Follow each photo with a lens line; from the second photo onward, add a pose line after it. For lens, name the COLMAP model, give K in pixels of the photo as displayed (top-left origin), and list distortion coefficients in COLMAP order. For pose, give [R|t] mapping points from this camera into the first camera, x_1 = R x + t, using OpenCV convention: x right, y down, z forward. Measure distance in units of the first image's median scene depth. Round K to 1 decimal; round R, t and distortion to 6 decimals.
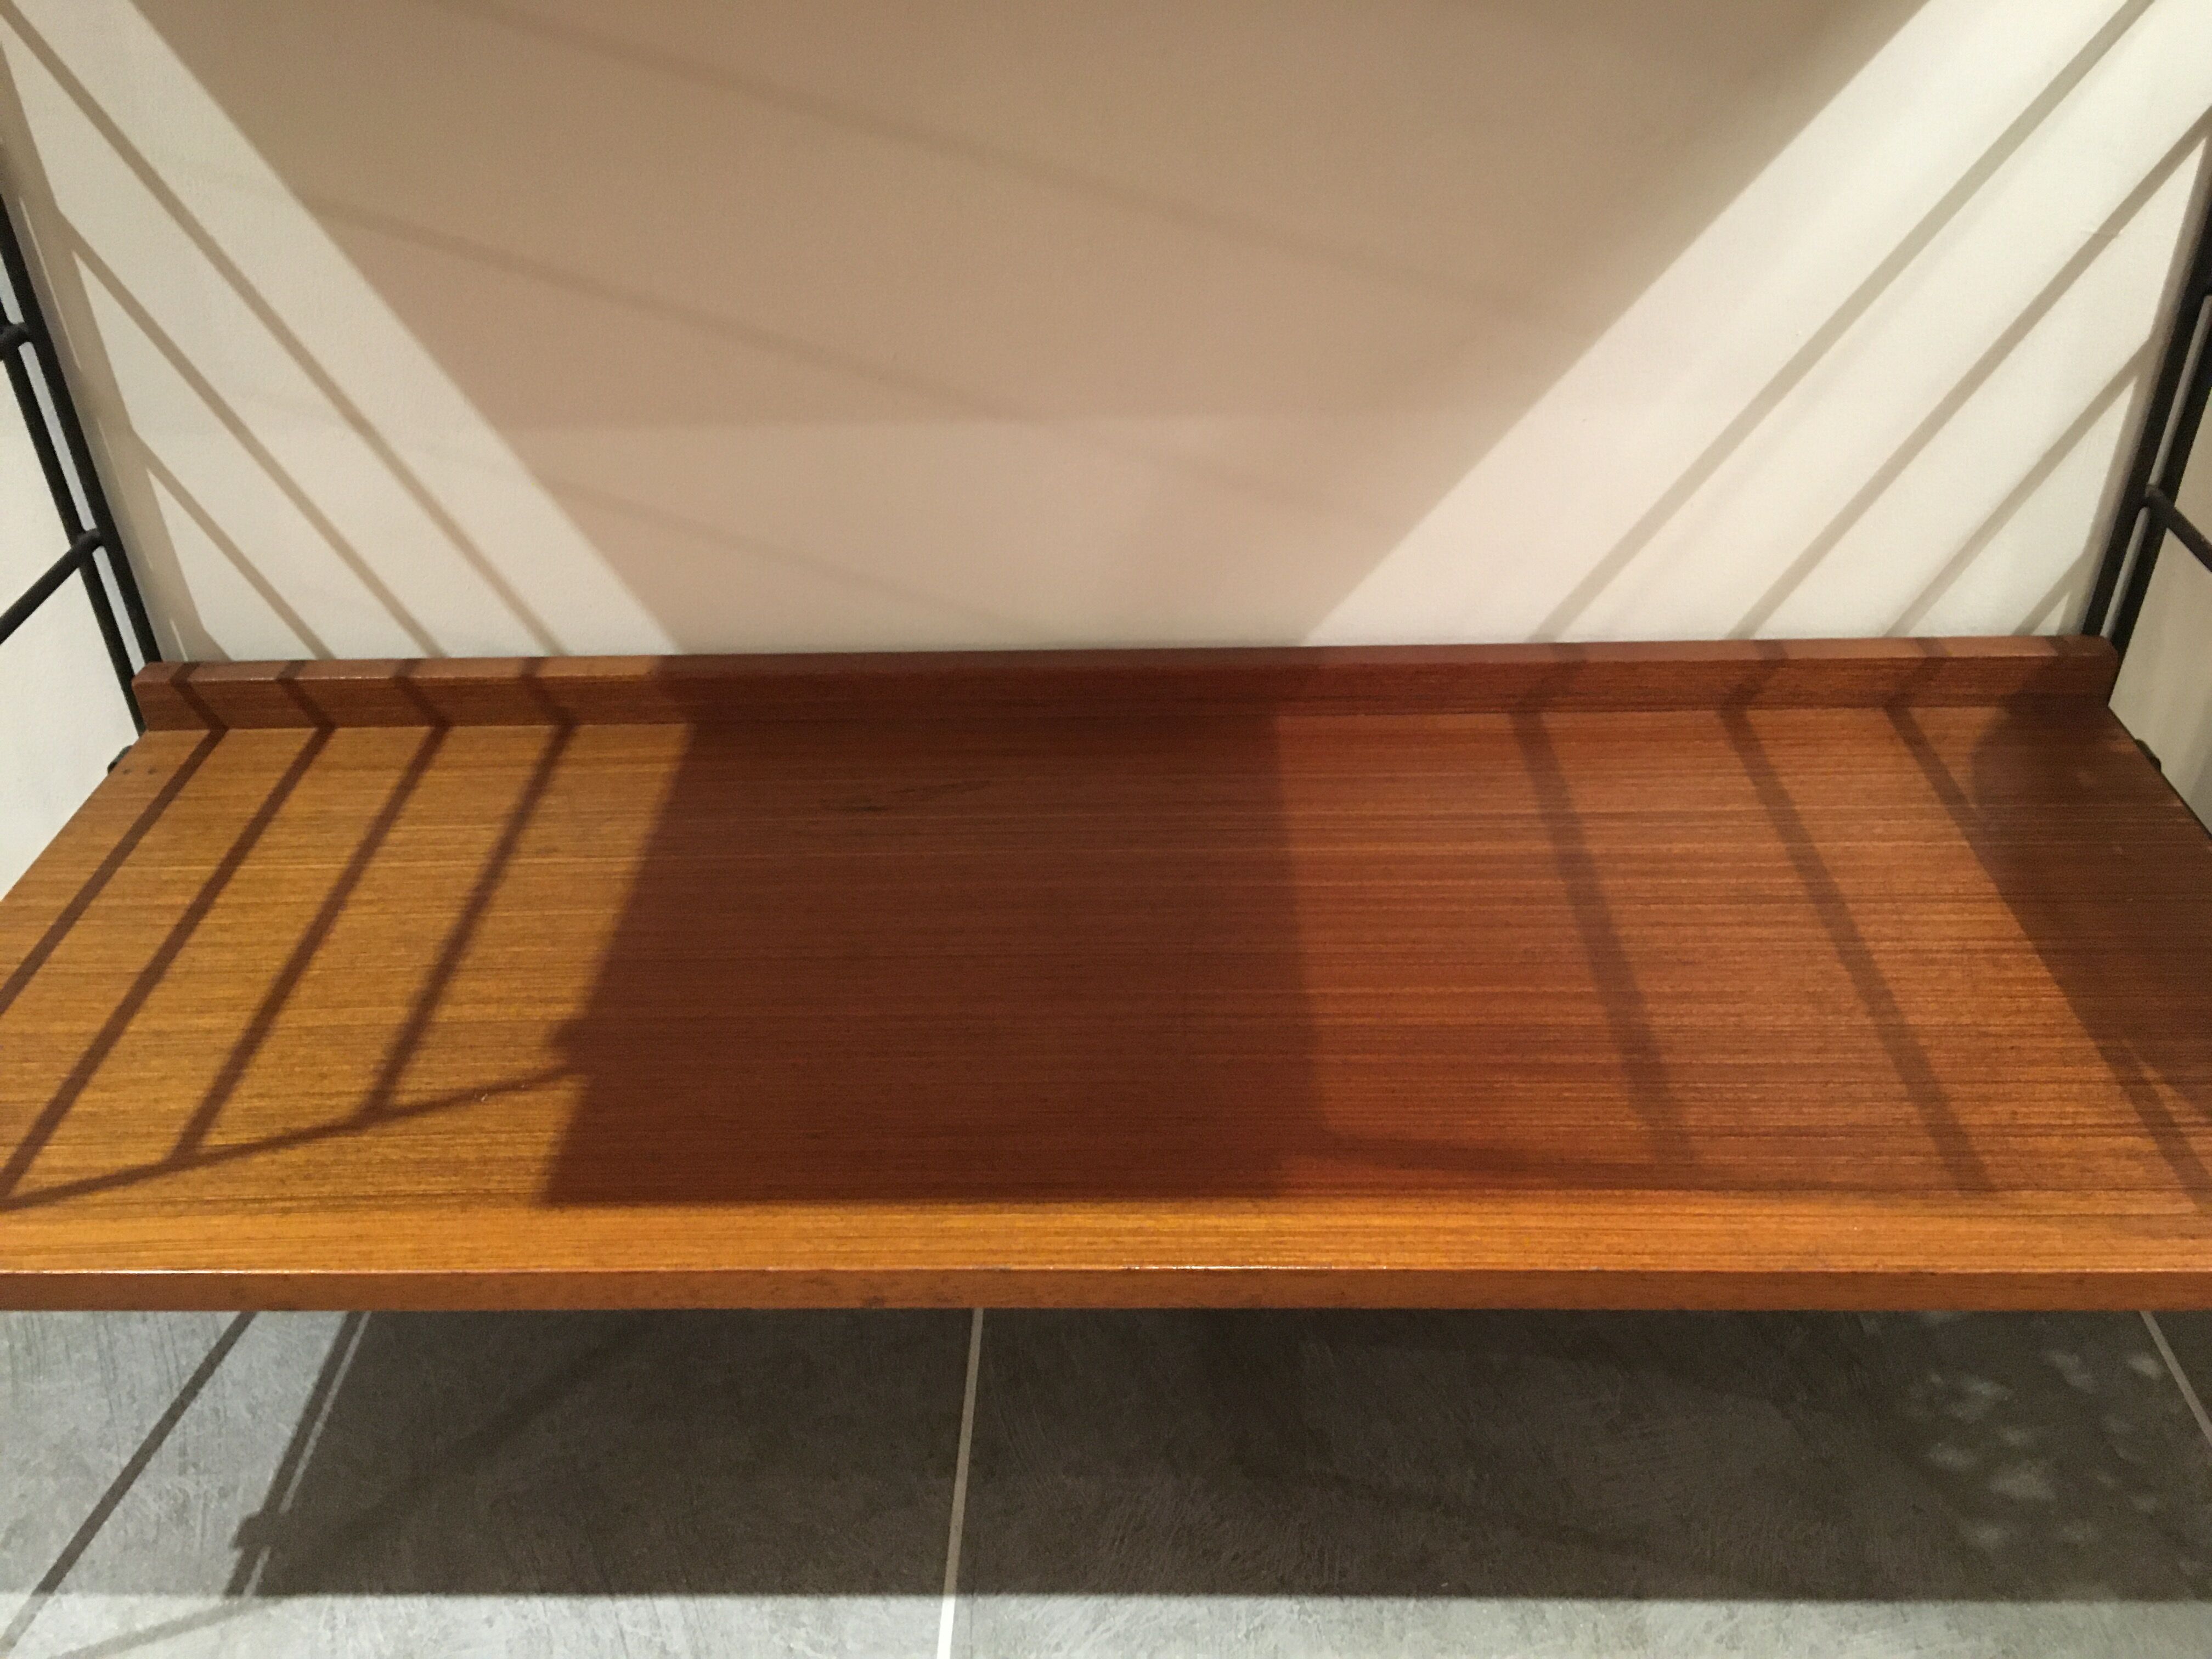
lens RADIAL K [[1911.6, 0, 1119.9], [0, 1911.6, 824.8], [0, 0, 1]] dist [0.077850, -0.119888]
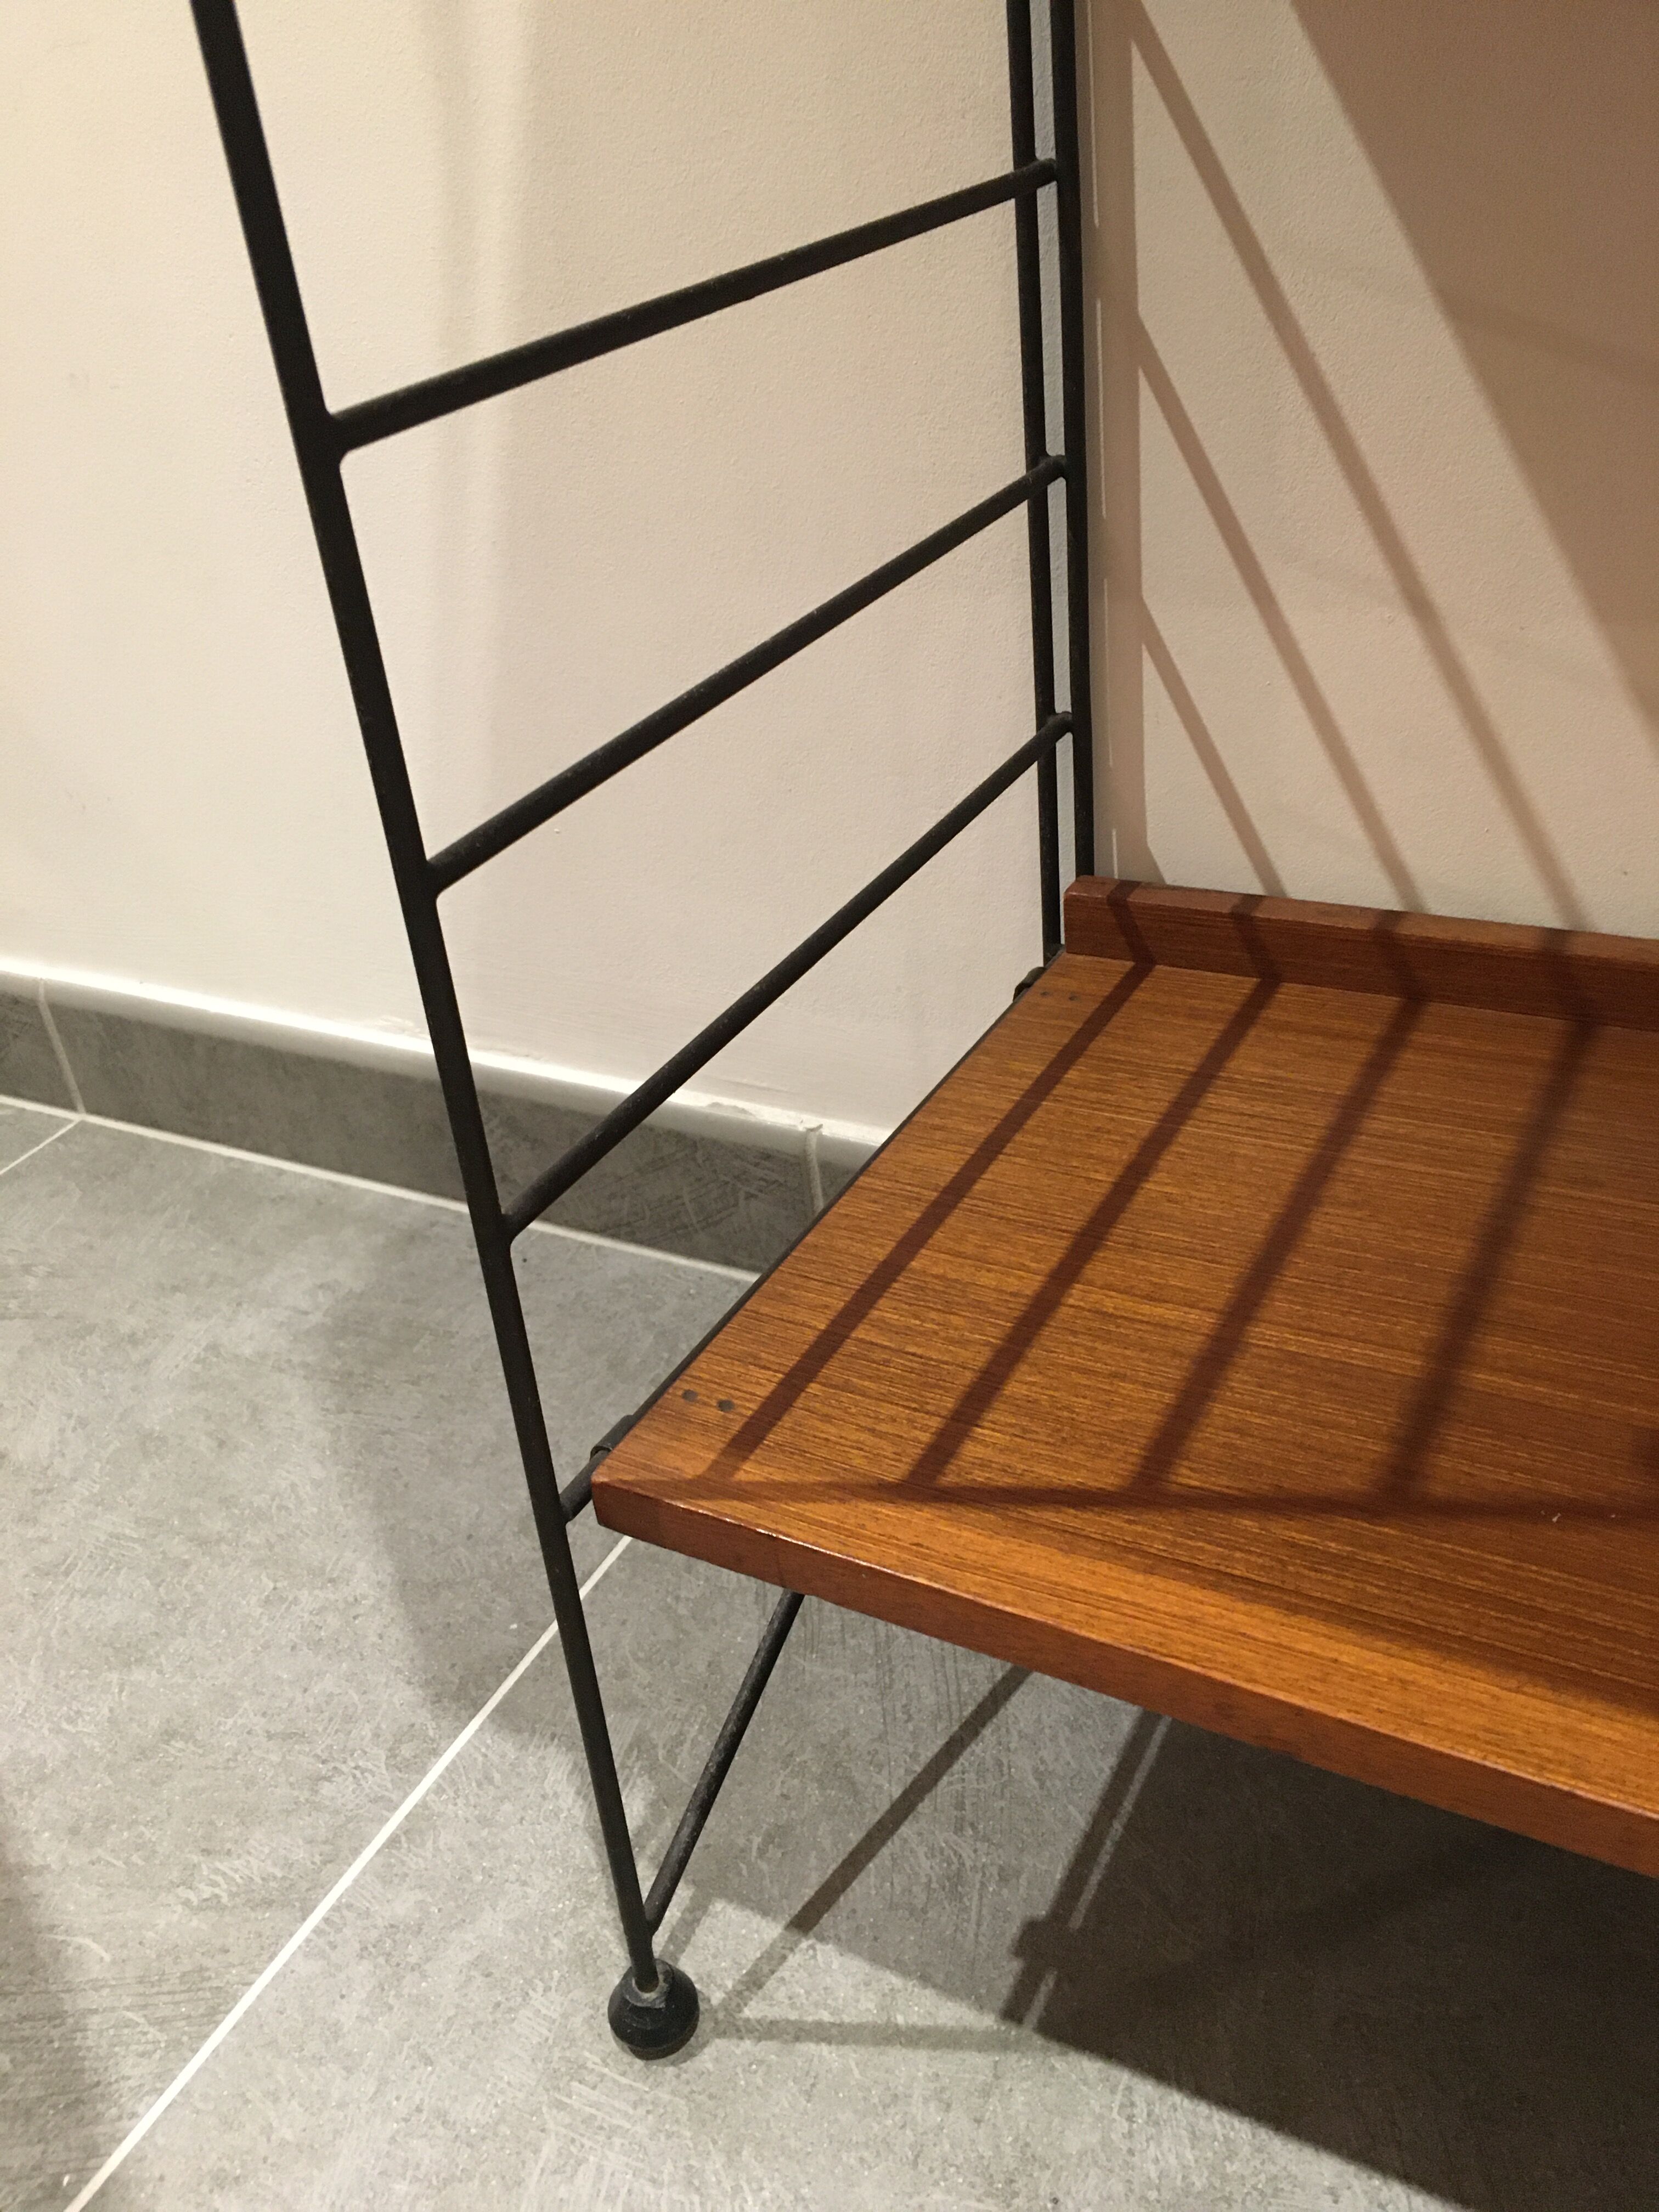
lens RADIAL K [[1911.6, 0, 839.3], [0, 1911.6, 1102.7], [0, 0, 1]] dist [0.077850, -0.119888]
pose [[0.888906, 0.178869, -0.421726, -0.244003], [-0.194480, 0.980888, 0.006109, 0.034354], [0.414758, 0.076587, 0.906703, 0.211137]]
